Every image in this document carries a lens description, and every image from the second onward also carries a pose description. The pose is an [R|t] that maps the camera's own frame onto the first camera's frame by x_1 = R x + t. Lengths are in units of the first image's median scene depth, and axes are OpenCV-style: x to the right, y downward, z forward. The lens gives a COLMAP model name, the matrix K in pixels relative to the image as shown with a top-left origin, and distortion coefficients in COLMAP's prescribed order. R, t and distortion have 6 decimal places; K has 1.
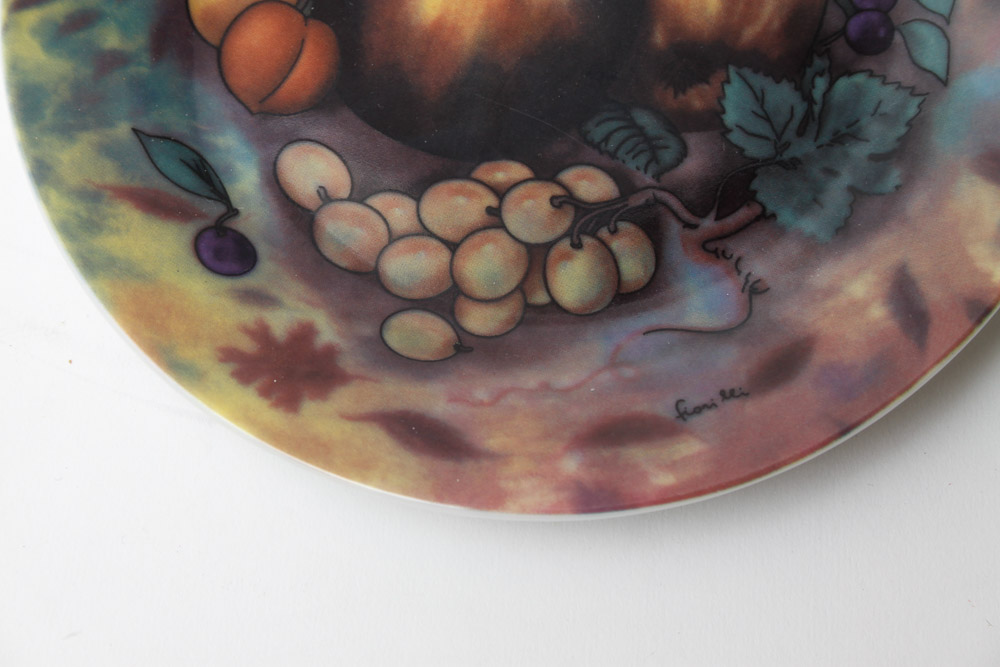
lens RADIAL K [[2316.9, 0, 504.4], [0, 2316.9, 328.7], [0, 0, 1]] dist [0.081732, 0.000000]
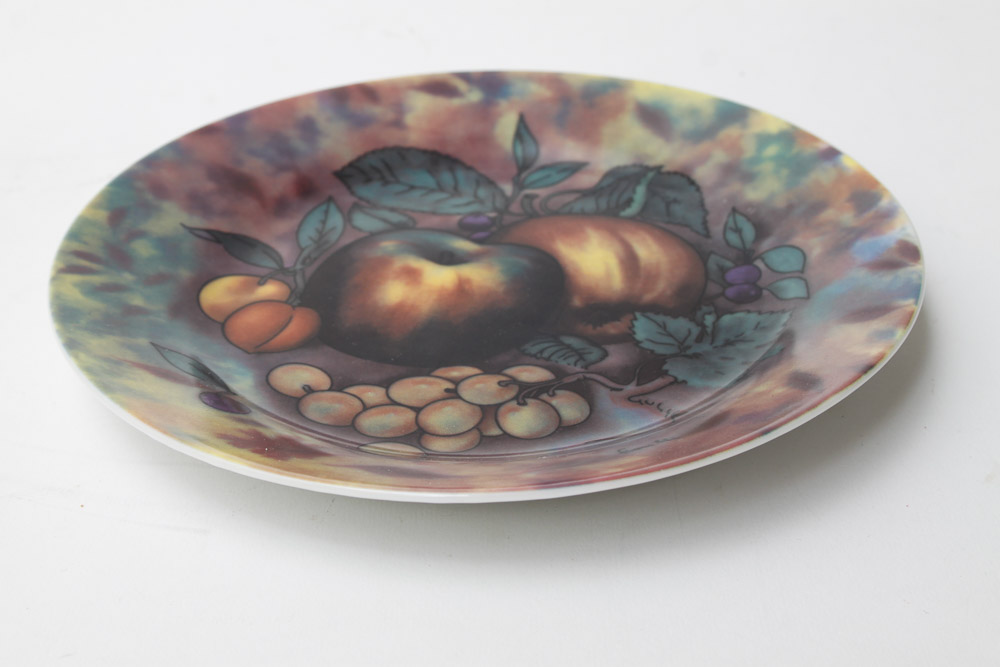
lens RADIAL K [[1932.5, 0, 505.8], [0, 1932.5, 334.7], [0, 0, 1]] dist [0.038827, 0.000000]
pose [[0.997983, -0.033917, 0.053664, -0.028906], [0.060744, 0.755813, -0.651964, 0.577640], [-0.018447, 0.653909, 0.756349, 0.229128]]
